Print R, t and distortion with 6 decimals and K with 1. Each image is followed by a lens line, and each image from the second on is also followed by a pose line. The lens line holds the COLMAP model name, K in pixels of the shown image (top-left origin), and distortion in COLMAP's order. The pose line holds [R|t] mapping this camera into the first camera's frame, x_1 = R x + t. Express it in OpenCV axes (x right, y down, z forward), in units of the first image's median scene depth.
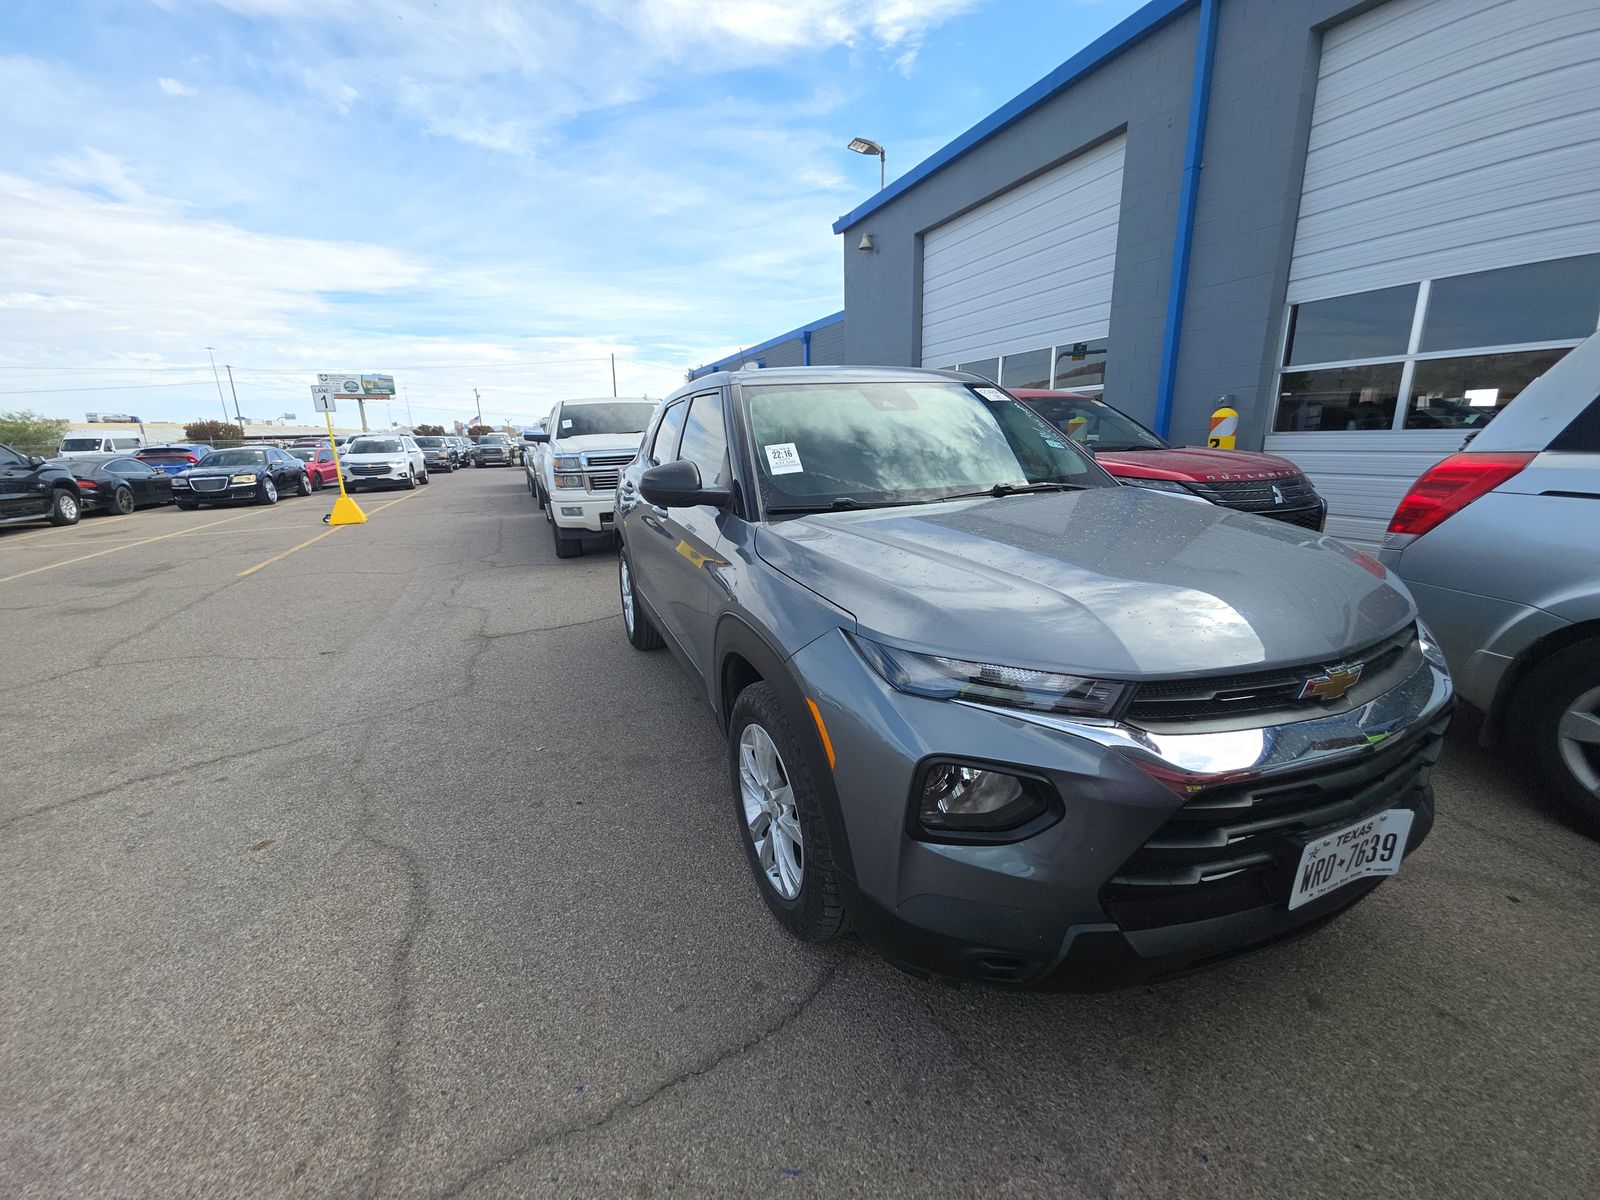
lens RADIAL K [[644.8, 0, 791.8], [0, 644.8, 605.2], [0, 0, 1]] dist [0.007135, -0.006868]
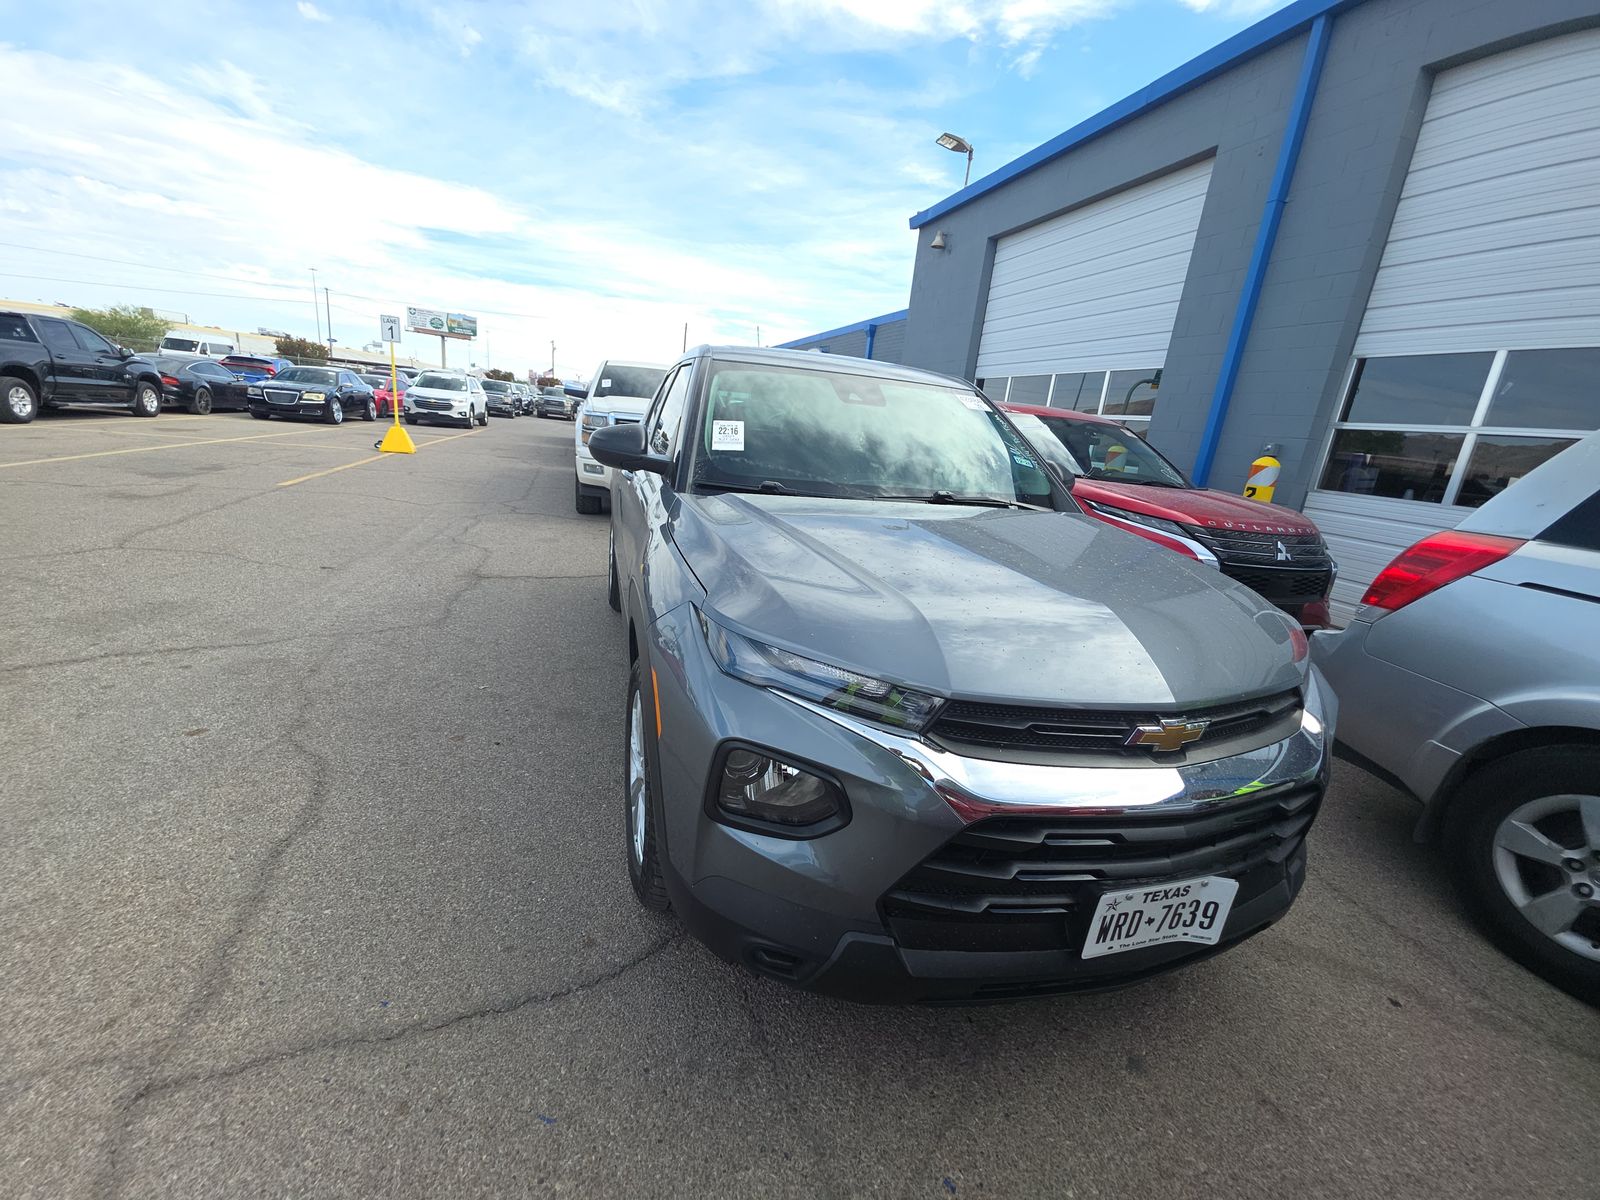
lens RADIAL K [[644.8, 0, 792.6], [0, 644.8, 605.8], [0, 0, 1]] dist [0.007135, -0.006868]
pose [[0.986530, 0.152898, -0.058148, 0.130959], [-0.151938, 0.988175, 0.020619, -0.001624], [0.060613, -0.011507, 0.998095, 0.005892]]
